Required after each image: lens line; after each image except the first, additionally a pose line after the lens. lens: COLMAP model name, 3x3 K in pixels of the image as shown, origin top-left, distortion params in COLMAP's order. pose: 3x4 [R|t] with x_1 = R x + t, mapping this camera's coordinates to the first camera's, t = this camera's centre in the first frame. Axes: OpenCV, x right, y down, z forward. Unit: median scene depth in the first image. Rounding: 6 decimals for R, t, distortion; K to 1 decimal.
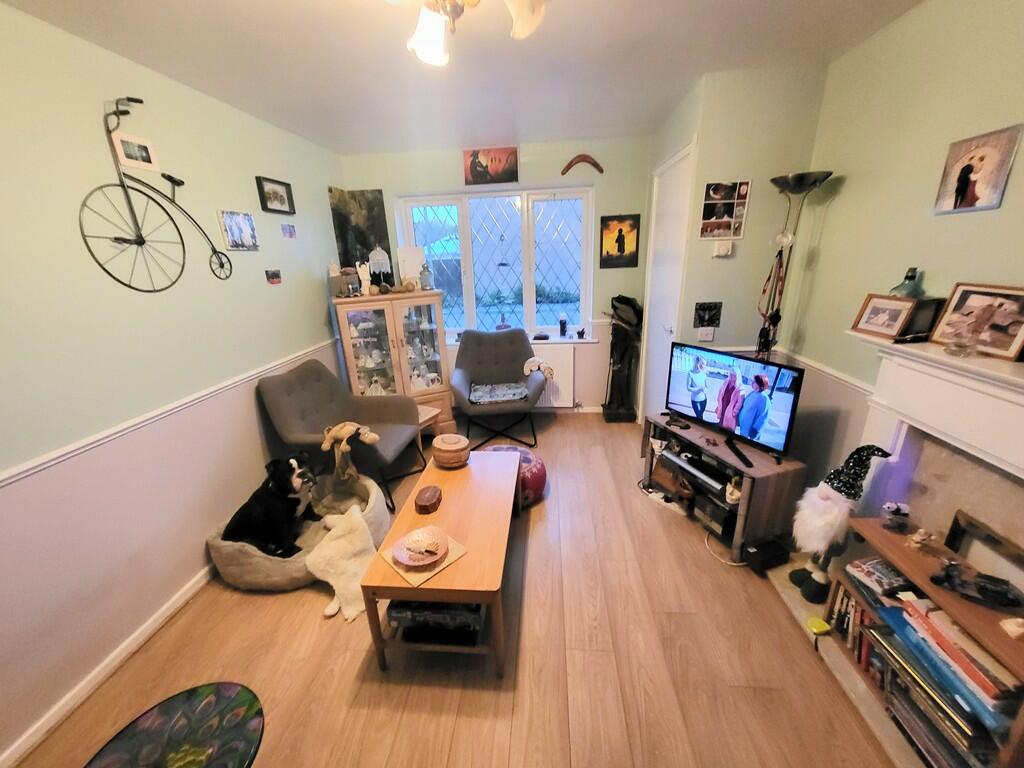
lens RADIAL K [[403.4, 0, 509.6], [0, 403.4, 389.3], [0, 0, 1]] dist [-0.000549, -0.000107]
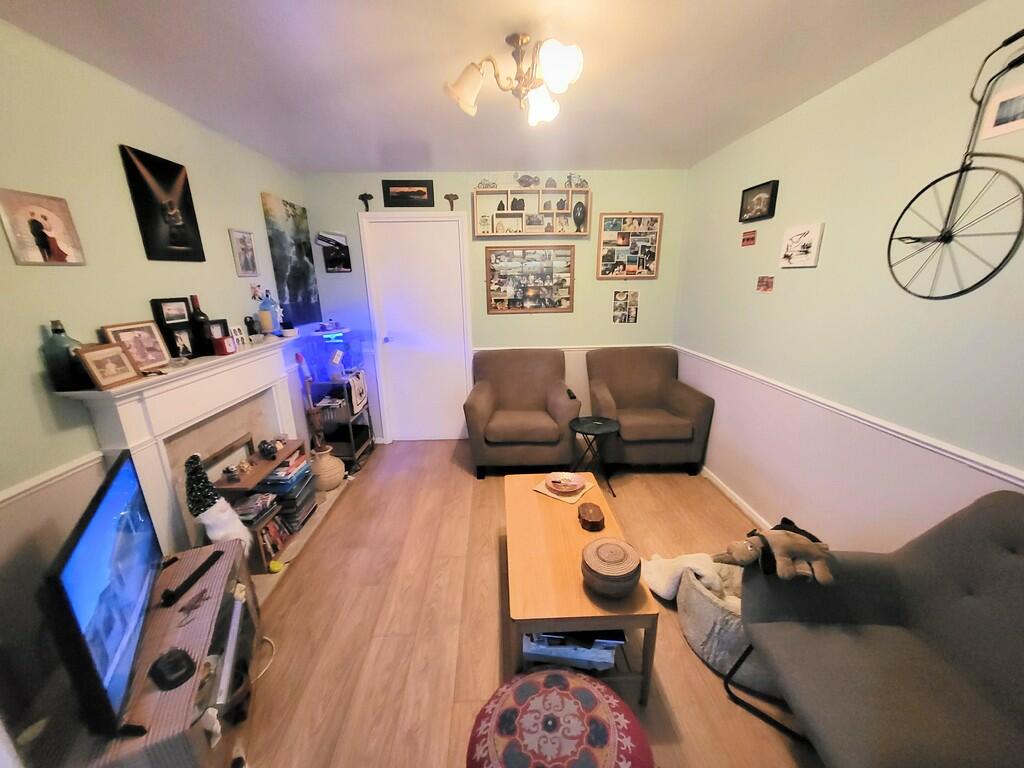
lens RADIAL K [[403.4, 0, 512.0], [0, 403.4, 386.7], [0, 0, 1]] dist [-0.000549, -0.000107]
pose [[-0.991281, 0.086642, -0.099269, 0.087535], [0.015493, 0.824818, 0.565186, -0.759443], [0.130848, 0.558721, -0.818969, 2.204248]]
